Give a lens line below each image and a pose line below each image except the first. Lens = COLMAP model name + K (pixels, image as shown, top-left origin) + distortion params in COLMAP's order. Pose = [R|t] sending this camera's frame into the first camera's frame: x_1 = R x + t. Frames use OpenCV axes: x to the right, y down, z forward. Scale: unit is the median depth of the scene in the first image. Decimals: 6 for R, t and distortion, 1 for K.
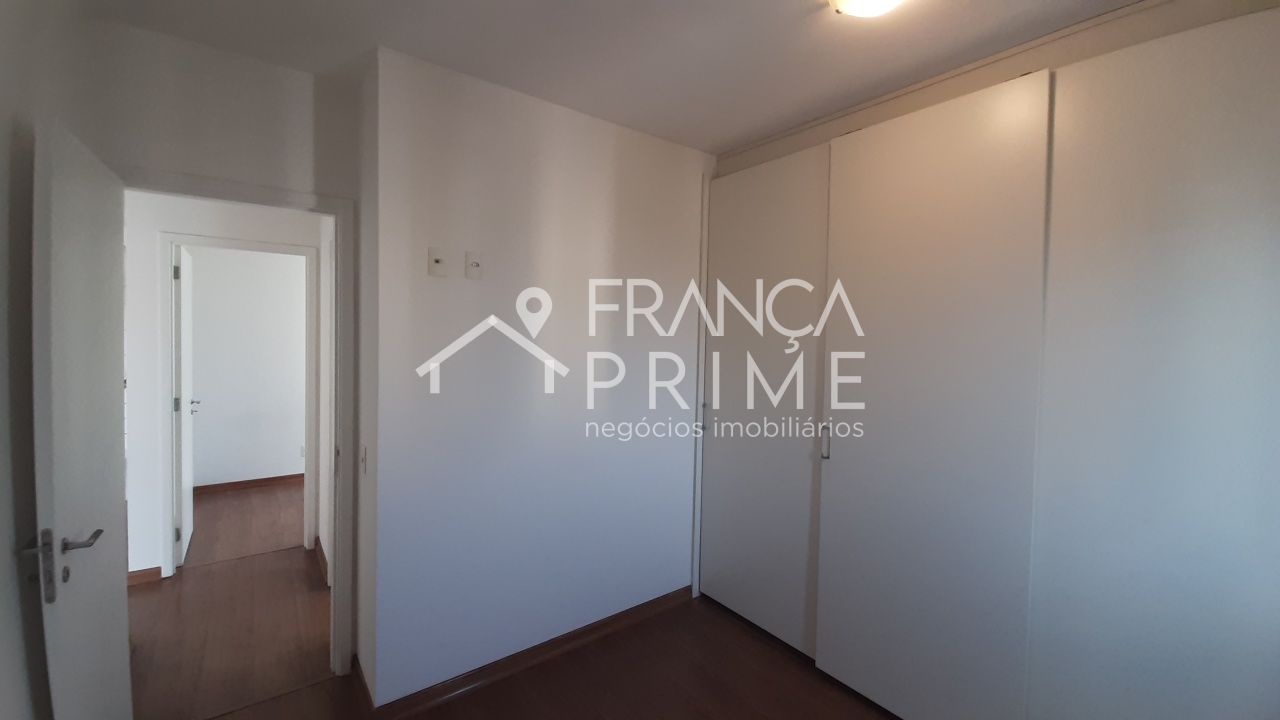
lens RADIAL K [[502.3, 0, 633.4], [0, 502.3, 343.6], [0, 0, 1]] dist [0.012595, -0.013976]
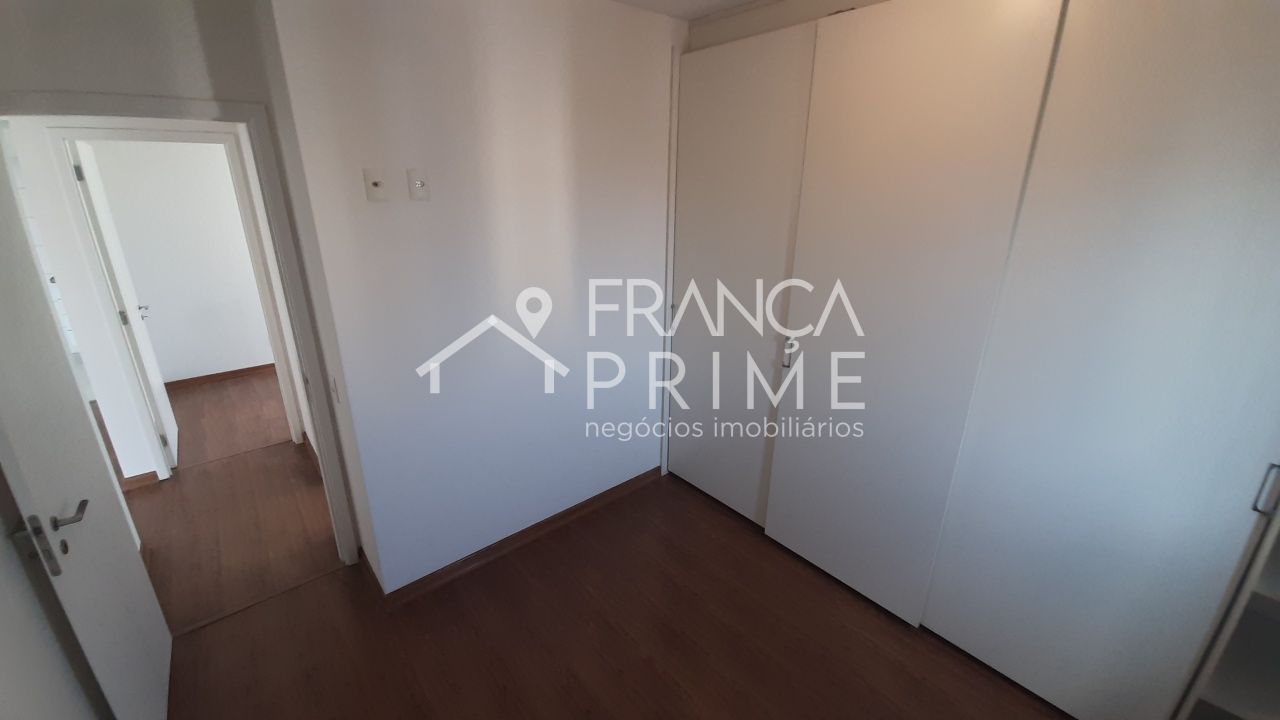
lens RADIAL K [[502.3, 0, 633.4], [0, 502.3, 343.6], [0, 0, 1]] dist [0.012595, -0.013976]
pose [[0.998227, -0.034443, 0.048549, 0.011593], [0.018612, 0.955299, 0.295053, -0.109381], [-0.056542, -0.293627, 0.954247, 0.024831]]
